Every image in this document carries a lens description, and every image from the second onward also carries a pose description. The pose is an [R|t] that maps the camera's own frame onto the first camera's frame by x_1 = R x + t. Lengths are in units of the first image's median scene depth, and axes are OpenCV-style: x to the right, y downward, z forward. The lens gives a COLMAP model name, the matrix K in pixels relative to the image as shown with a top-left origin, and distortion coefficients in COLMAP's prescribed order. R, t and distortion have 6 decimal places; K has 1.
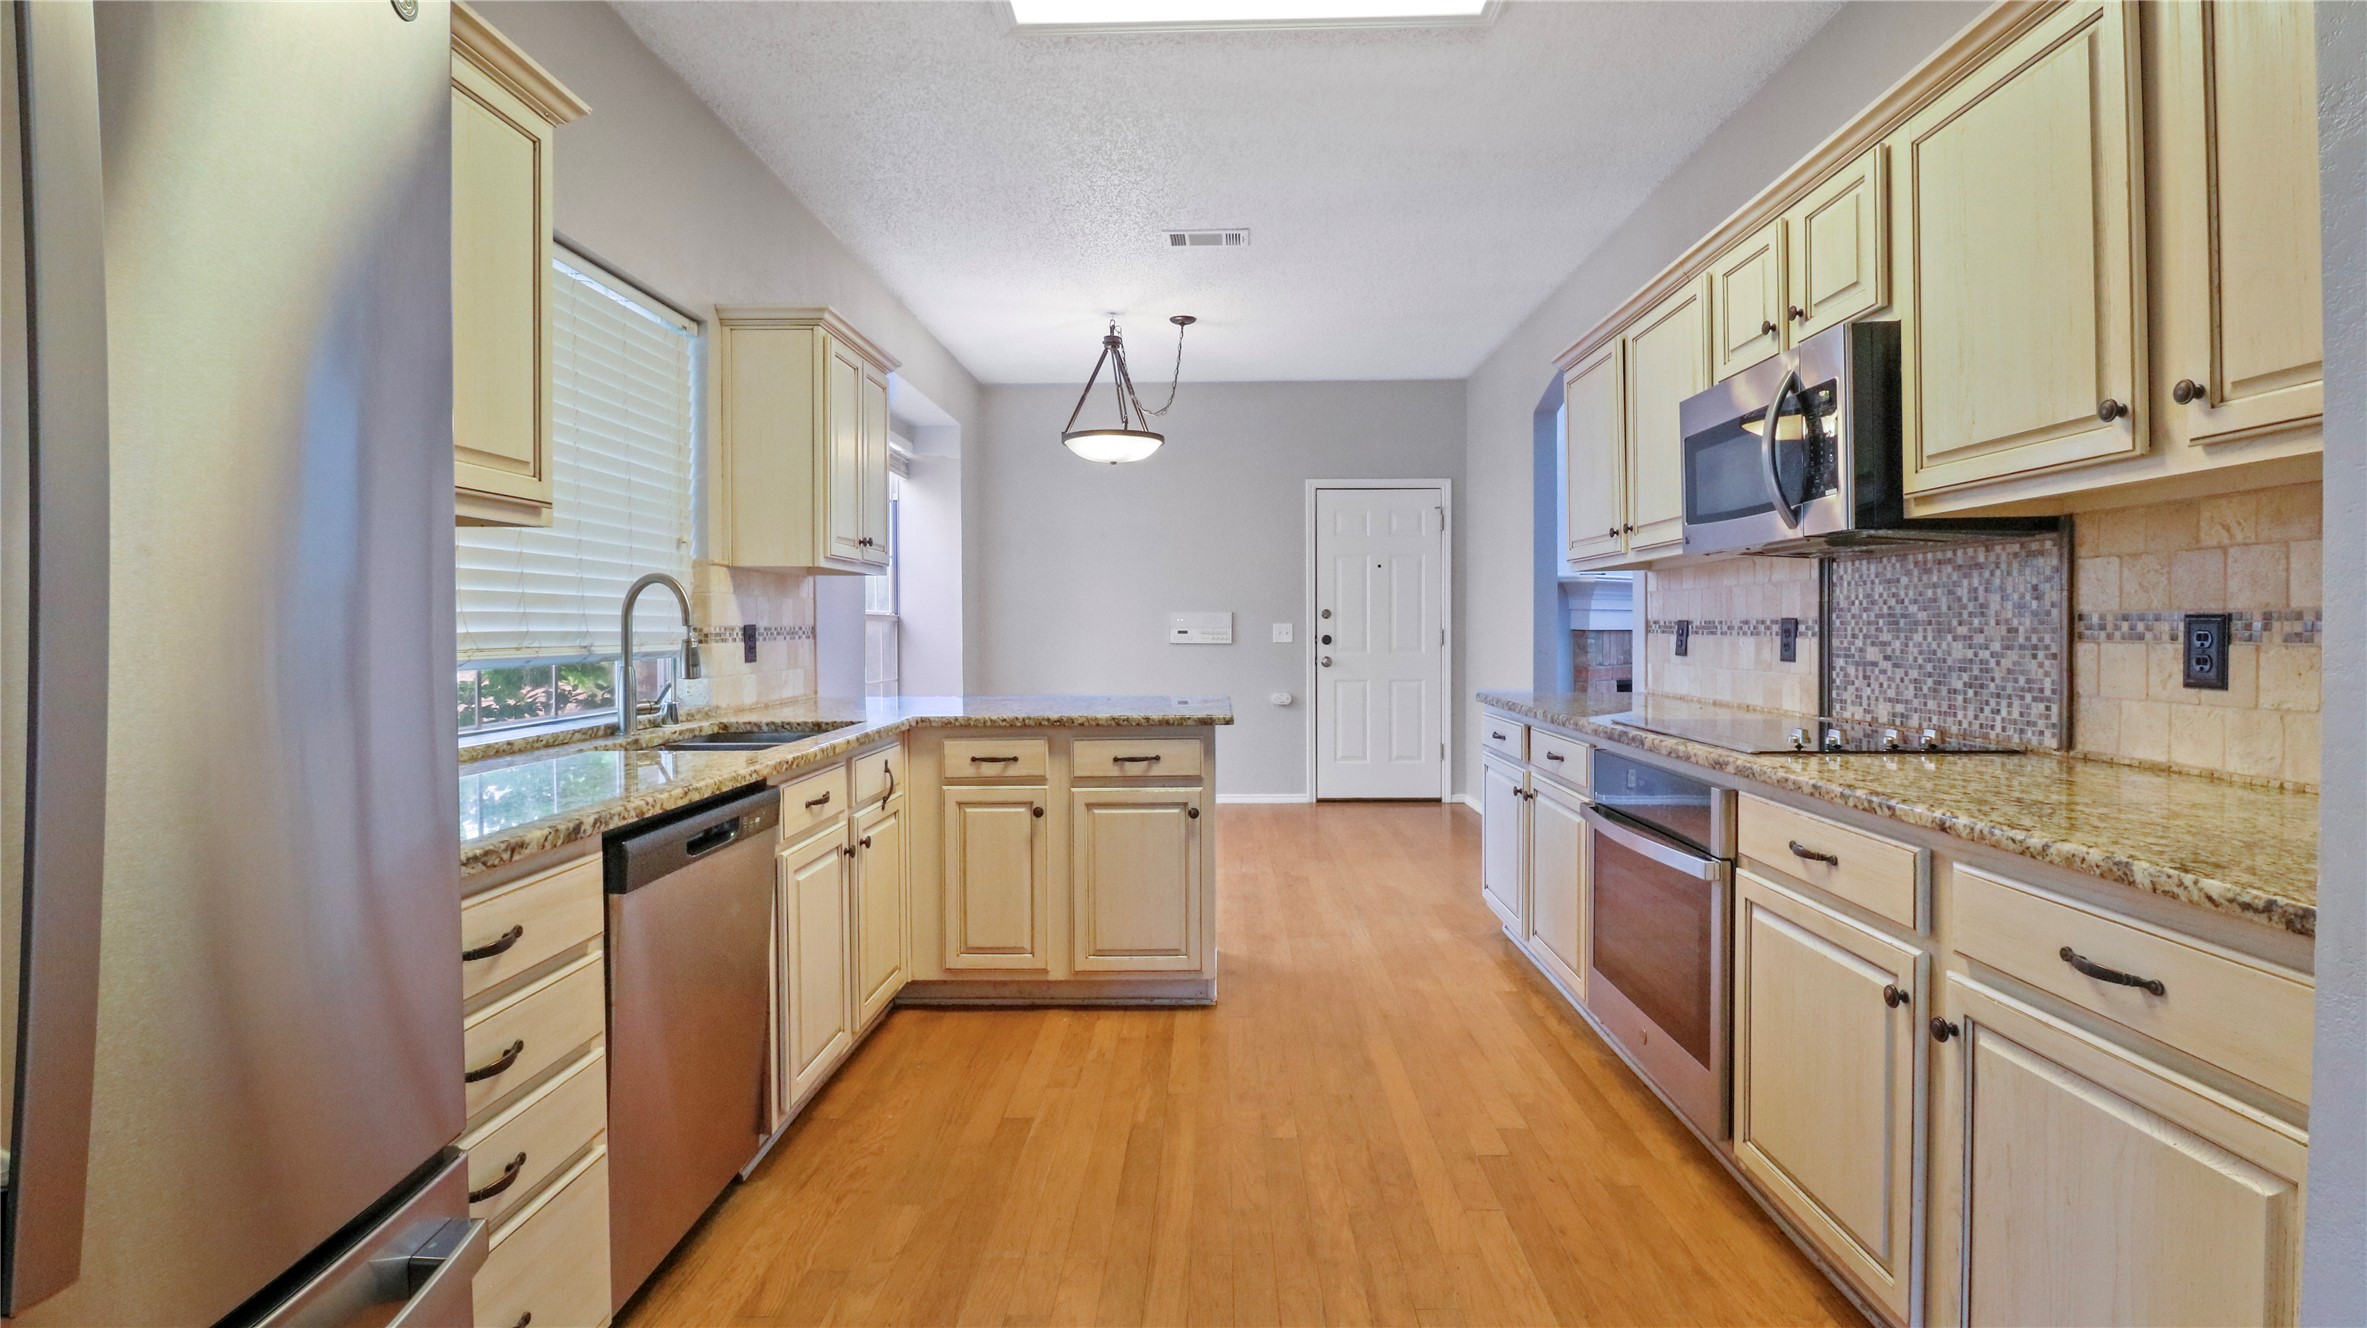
lens RADIAL K [[1100.5, 0, 1194.3], [0, 1100.5, 627.1], [0, 0, 1]] dist [-0.003099, -0.012429]
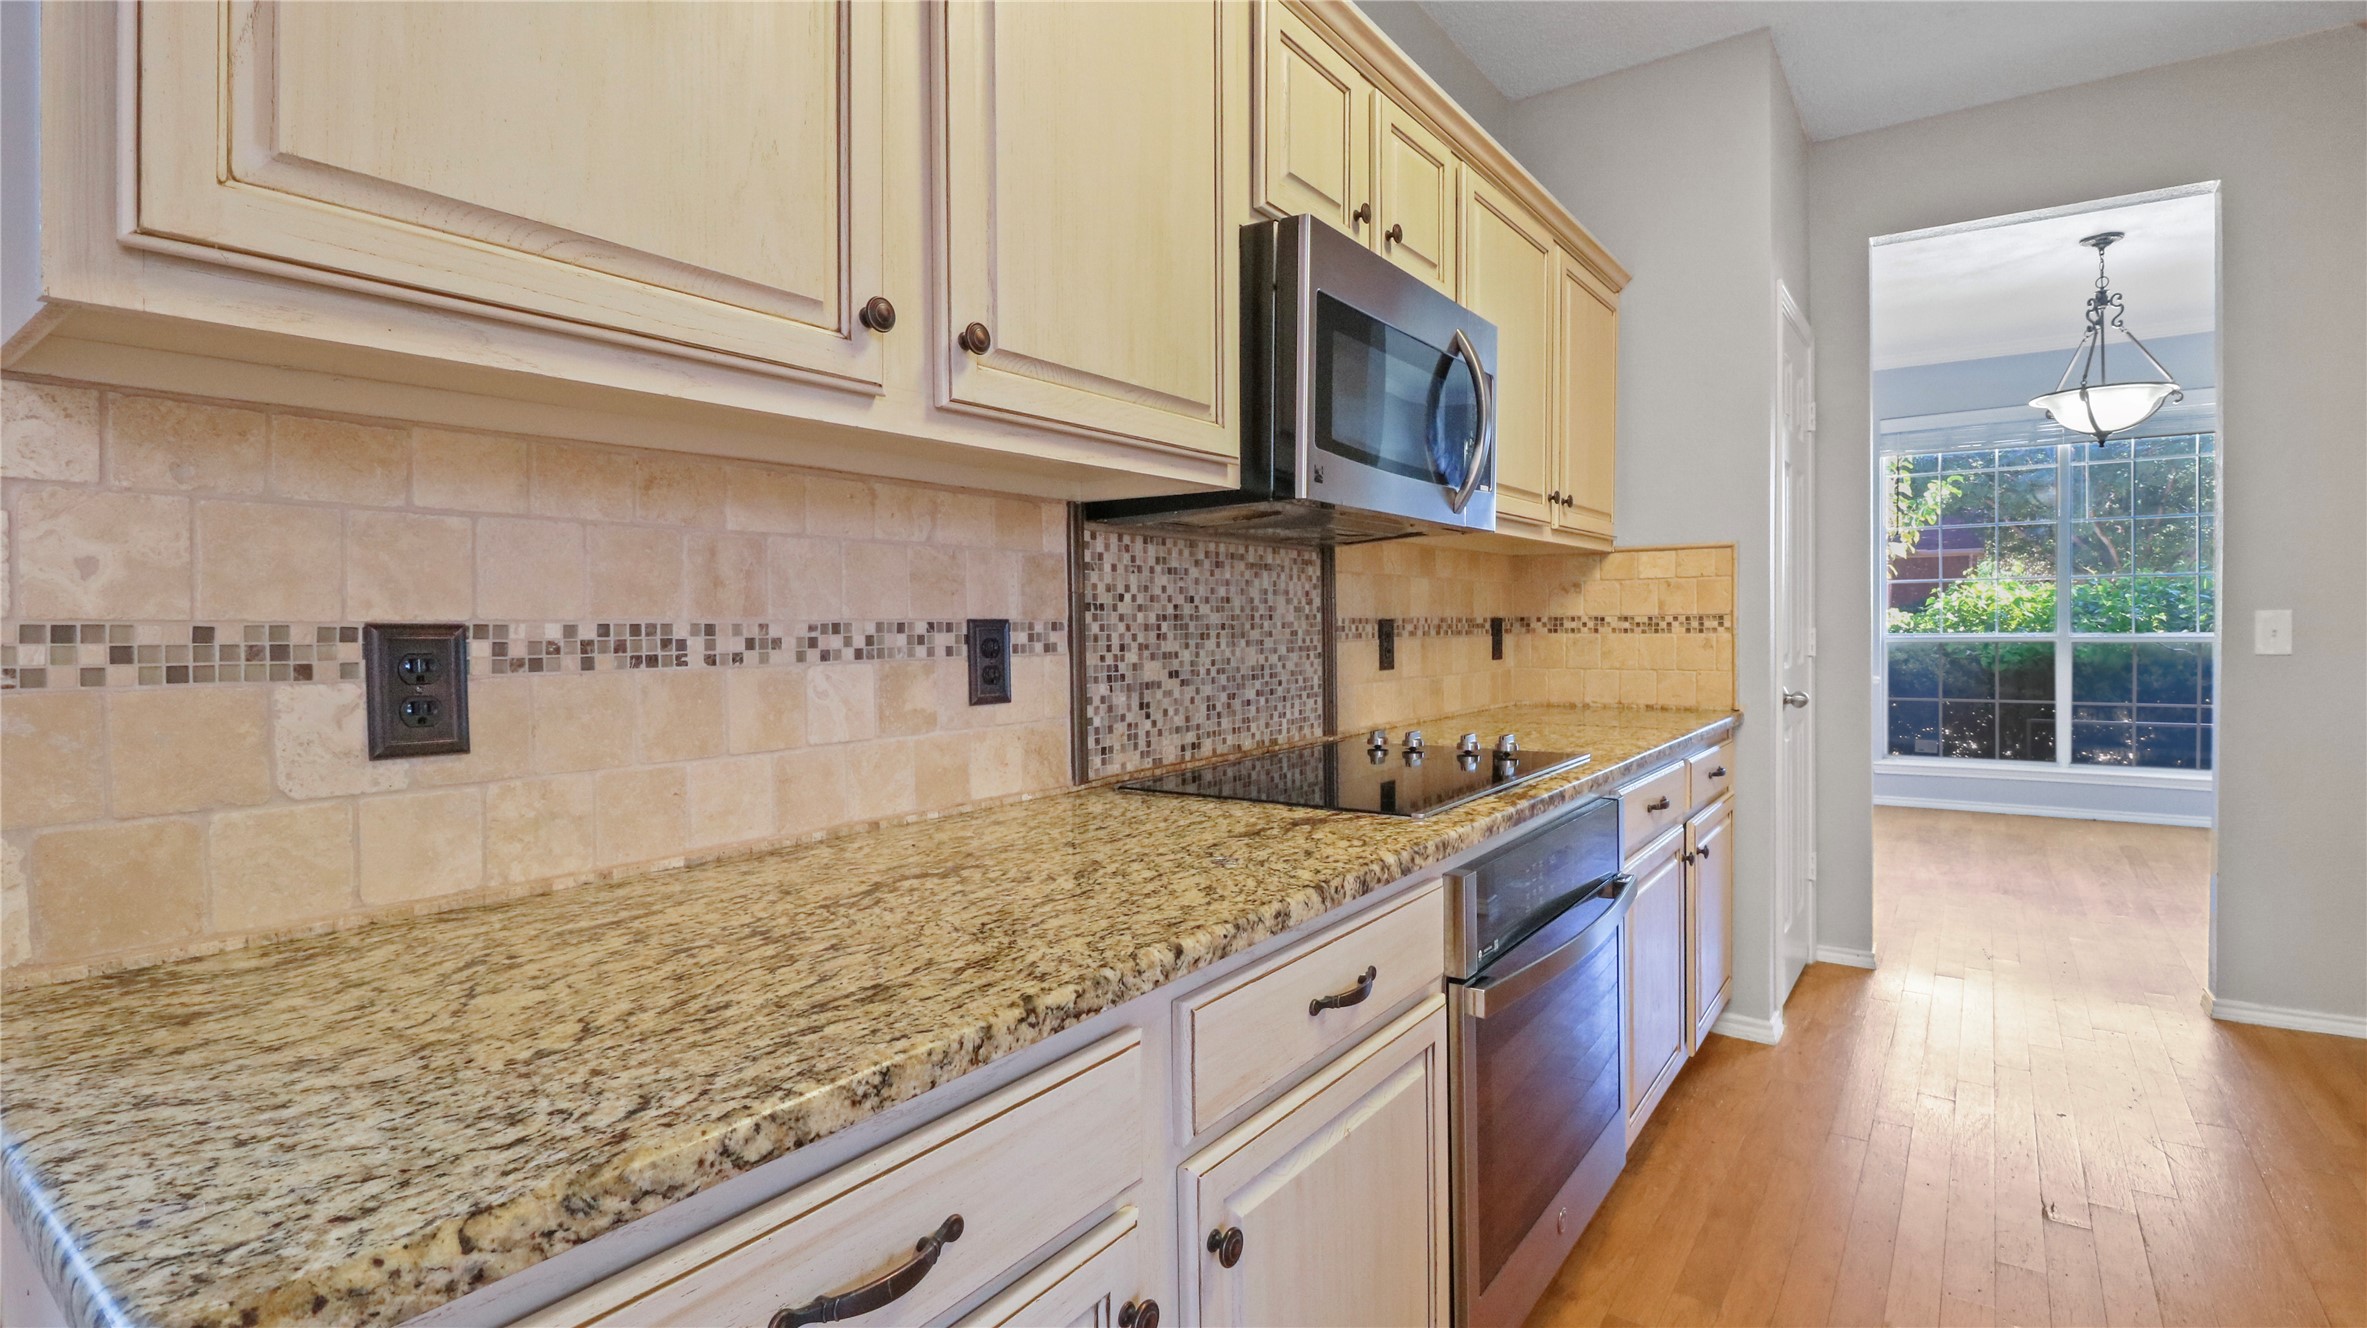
lens RADIAL K [[1100.5, 0, 1190.5], [0, 1100.5, 646.8], [0, 0, 1]] dist [-0.003099, -0.012429]
pose [[-0.826075, 0.002951, 0.563552, 0.207332], [0.015688, 0.999719, 0.017761, -0.003644], [-0.563341, 0.023513, -0.825890, 1.651176]]
